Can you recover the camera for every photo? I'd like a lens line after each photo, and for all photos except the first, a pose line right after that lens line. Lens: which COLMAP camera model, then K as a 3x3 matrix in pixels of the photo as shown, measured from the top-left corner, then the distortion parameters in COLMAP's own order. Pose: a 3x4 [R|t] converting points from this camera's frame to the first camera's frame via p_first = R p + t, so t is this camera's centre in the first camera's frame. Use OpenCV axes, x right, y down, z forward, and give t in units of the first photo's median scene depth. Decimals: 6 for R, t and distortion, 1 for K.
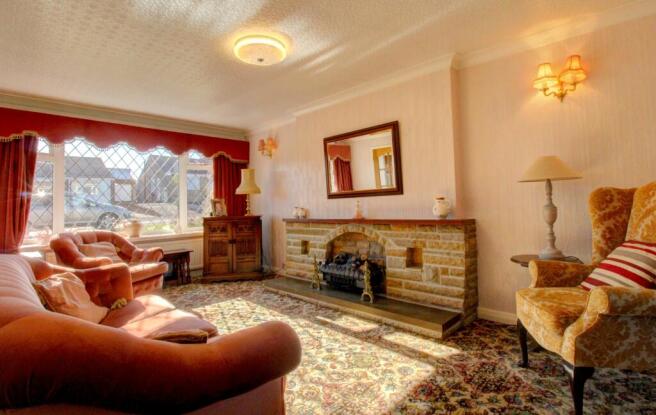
lens RADIAL K [[317.5, 0, 329.2], [0, 317.5, 189.1], [0, 0, 1]] dist [-0.012885, -0.000542]
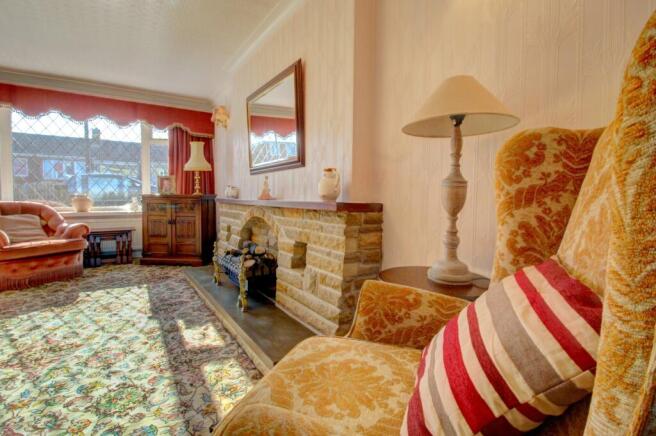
lens RADIAL K [[310.0, 0, 329.4], [0, 310.0, 212.9], [0, 0, 1]] dist [0.000345, -0.014543]
pose [[0.979791, 0.049725, -0.193745, 0.479290], [-0.028556, 0.993459, 0.110562, 0.046693], [0.197976, -0.102795, 0.974802, 0.369090]]
